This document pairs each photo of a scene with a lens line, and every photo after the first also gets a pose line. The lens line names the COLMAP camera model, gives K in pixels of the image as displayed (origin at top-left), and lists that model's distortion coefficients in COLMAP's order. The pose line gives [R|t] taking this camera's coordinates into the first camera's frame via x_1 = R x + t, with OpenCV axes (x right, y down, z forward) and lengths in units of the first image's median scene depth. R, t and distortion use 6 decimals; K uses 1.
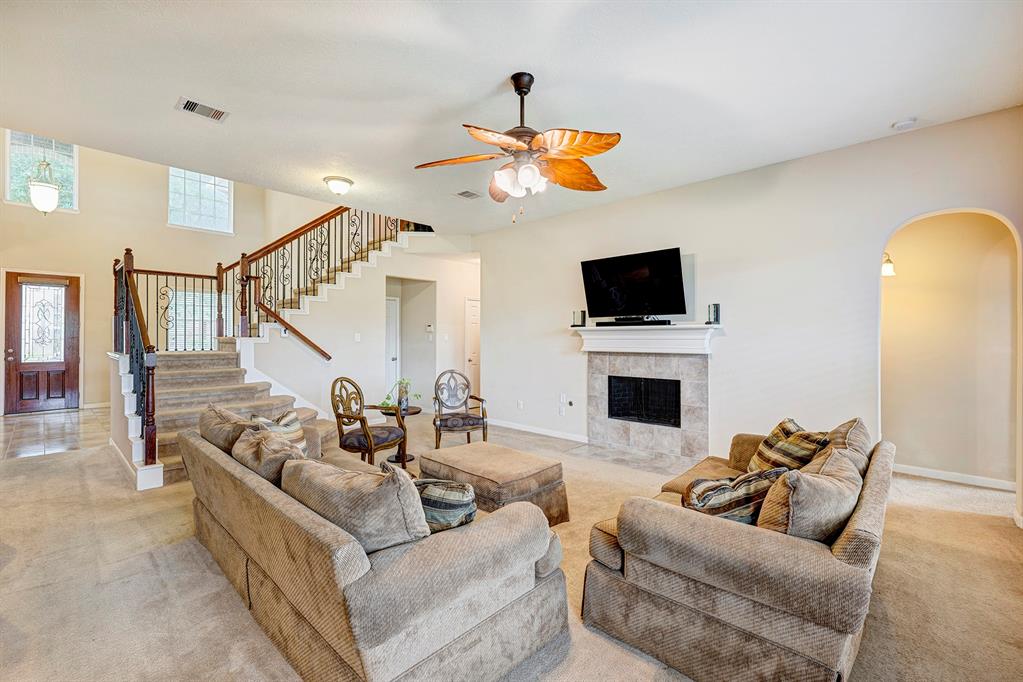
lens RADIAL K [[436.7, 0, 506.7], [0, 436.7, 336.0], [0, 0, 1]] dist [0.018485, -0.000002]
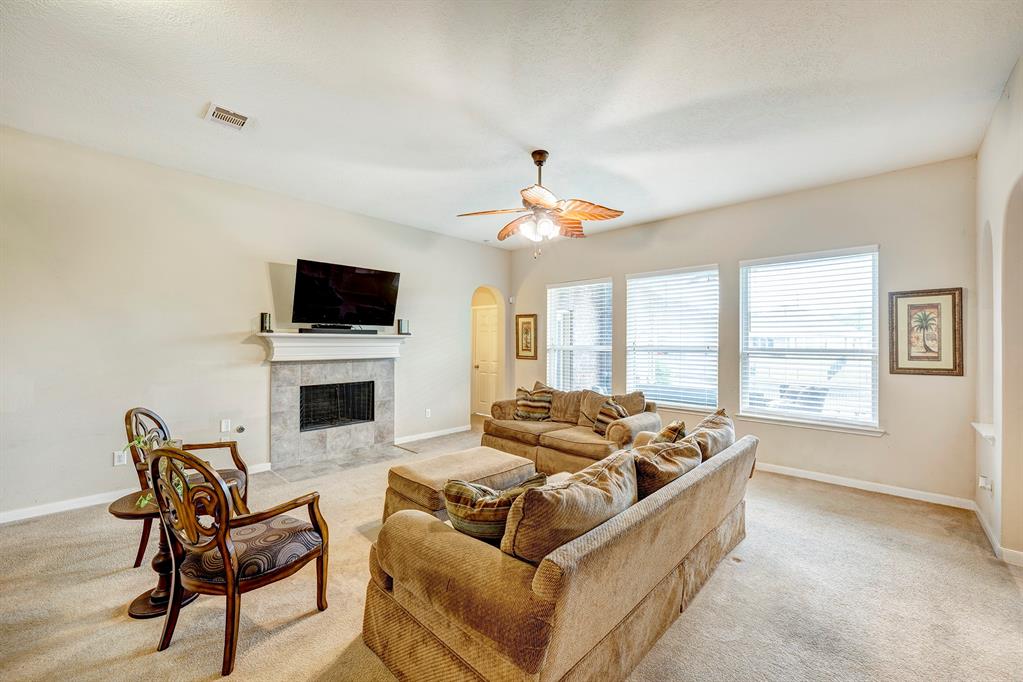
lens RADIAL K [[406.5, 0, 506.0], [0, 406.5, 342.6], [0, 0, 1]] dist [-0.005235, 0.000188]
pose [[0.008055, 0.000301, 0.999968, -0.671889], [-0.006137, 0.999981, -0.000252, -0.004525], [-0.999949, -0.006135, 0.008057, 0.605659]]
